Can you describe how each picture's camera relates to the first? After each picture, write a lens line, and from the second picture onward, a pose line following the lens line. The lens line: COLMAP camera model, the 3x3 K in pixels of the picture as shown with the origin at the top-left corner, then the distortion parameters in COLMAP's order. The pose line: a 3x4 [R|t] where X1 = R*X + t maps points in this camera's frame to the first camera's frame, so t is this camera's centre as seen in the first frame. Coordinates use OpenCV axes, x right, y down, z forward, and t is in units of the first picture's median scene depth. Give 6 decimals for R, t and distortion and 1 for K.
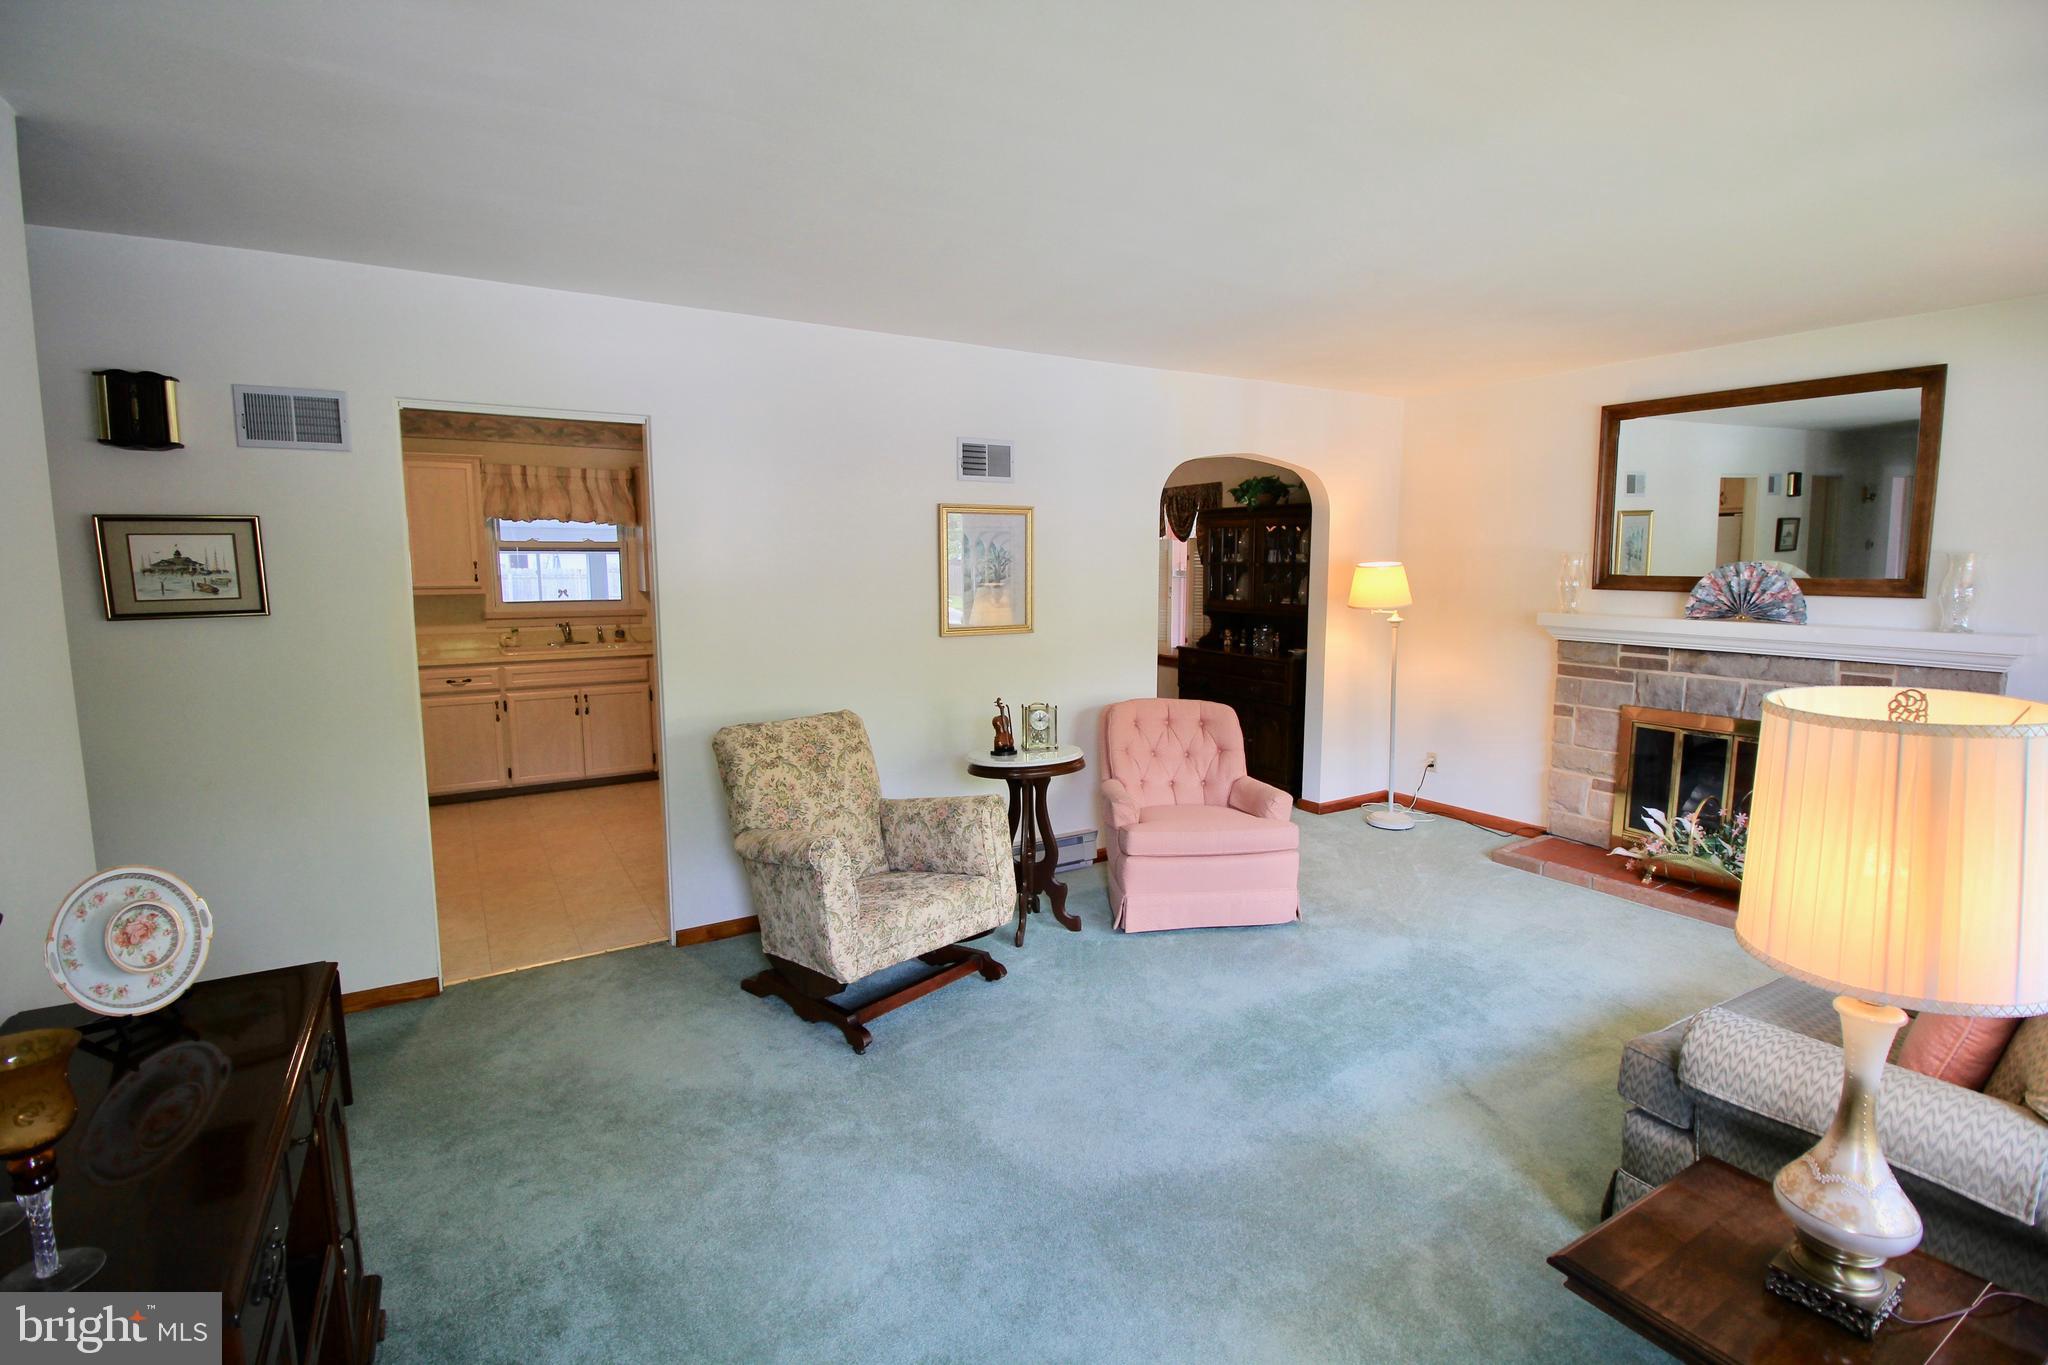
lens RADIAL K [[949.3, 0, 1042.2], [0, 949.3, 680.3], [0, 0, 1]] dist [-0.000750, -0.010665]
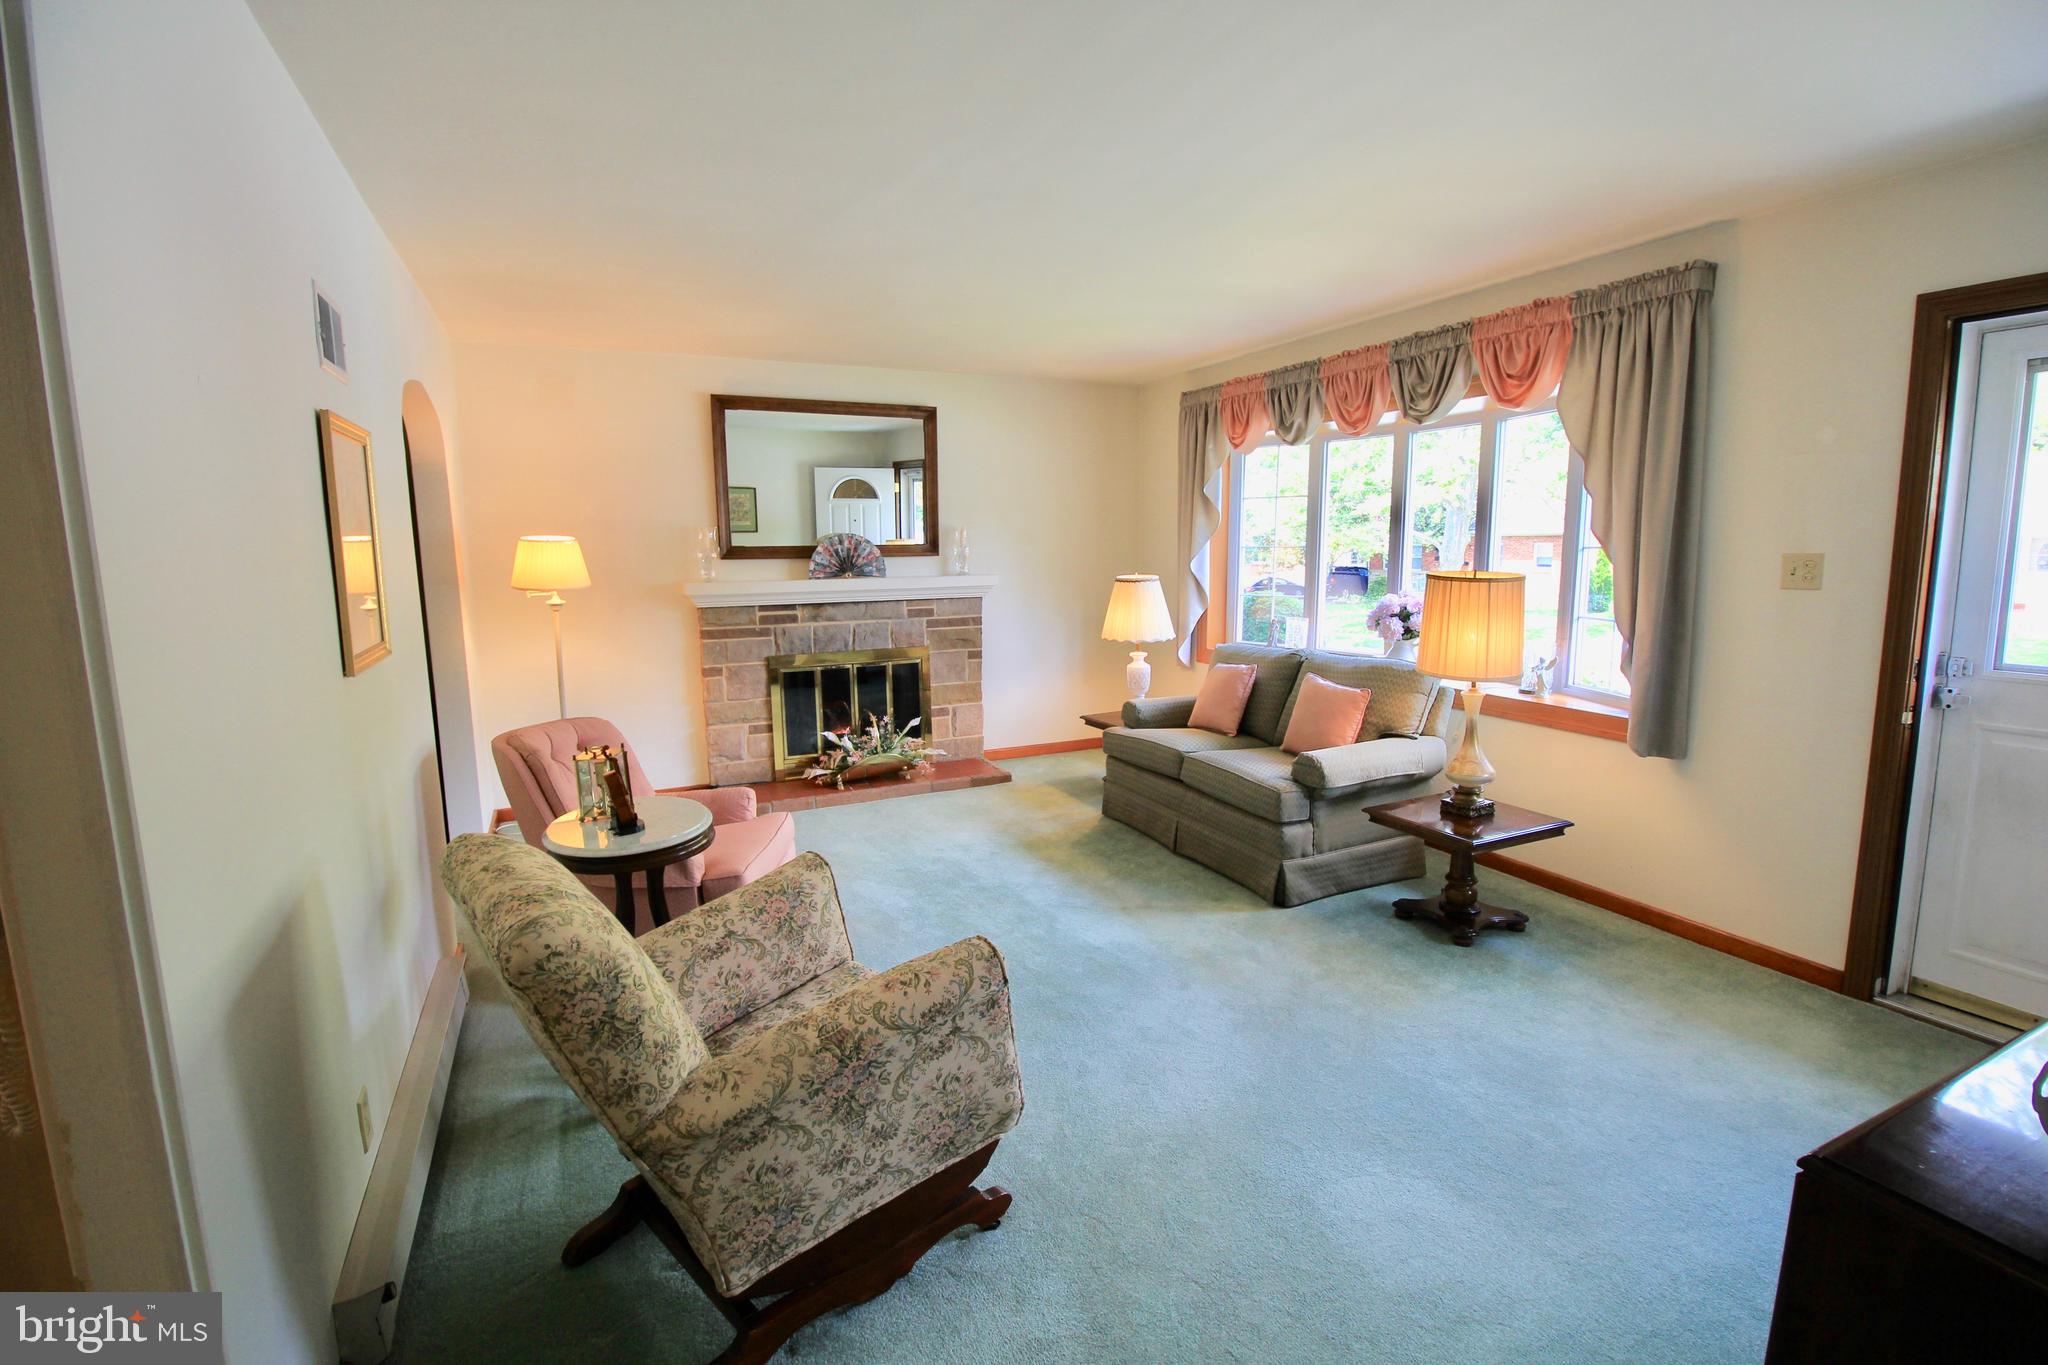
lens RADIAL K [[949.3, 0, 1042.2], [0, 949.3, 680.3], [0, 0, 1]] dist [-0.000750, -0.010665]
pose [[0.099679, -0.147465, 0.984032, -0.540203], [0.135165, 0.981797, 0.133438, -0.058829], [-0.985796, 0.119706, 0.117796, 0.553671]]
